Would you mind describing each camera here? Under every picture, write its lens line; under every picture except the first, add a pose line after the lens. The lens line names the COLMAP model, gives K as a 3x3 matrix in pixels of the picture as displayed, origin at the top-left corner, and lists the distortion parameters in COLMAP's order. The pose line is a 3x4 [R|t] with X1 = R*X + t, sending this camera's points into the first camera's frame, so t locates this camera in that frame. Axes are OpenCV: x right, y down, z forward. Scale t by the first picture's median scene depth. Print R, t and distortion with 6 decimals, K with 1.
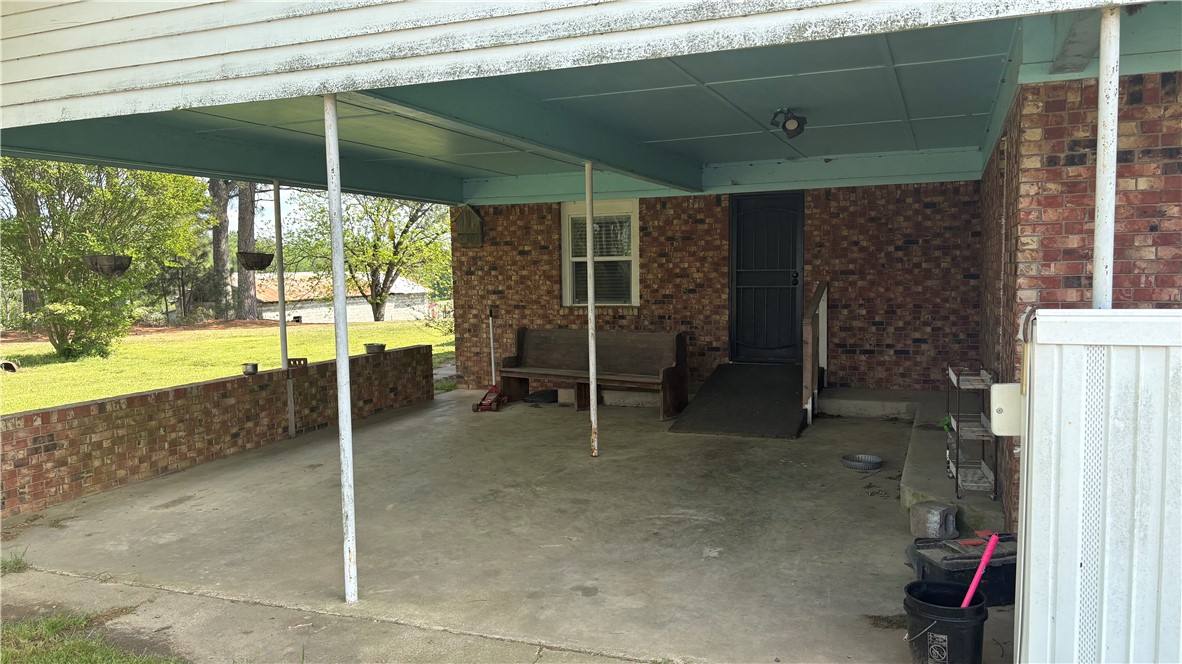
lens RADIAL K [[880.5, 0, 583.2], [0, 880.5, 335.3], [0, 0, 1]] dist [0.029959, -0.016588]
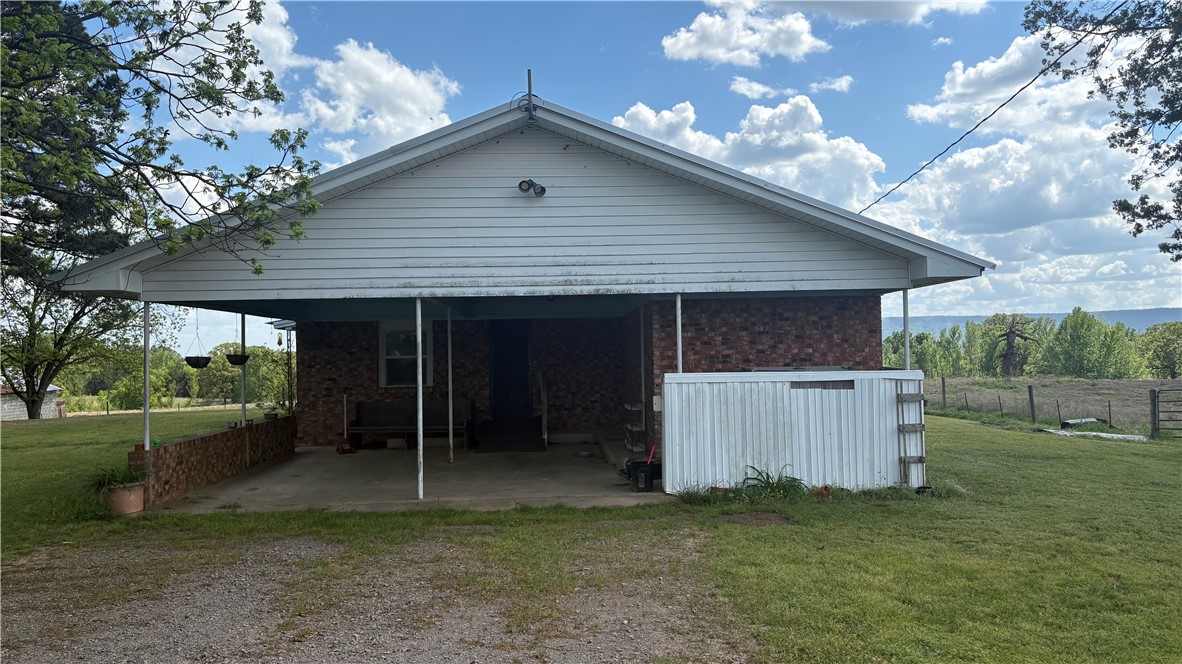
lens RADIAL K [[880.5, 0, 591.6], [0, 880.5, 330.3], [0, 0, 1]] dist [0.029959, -0.016588]
pose [[0.906893, 0.012671, 0.421171, -0.391886], [0.034940, 0.993844, -0.105135, 0.049764], [-0.419911, 0.110062, 0.900867, -0.655701]]
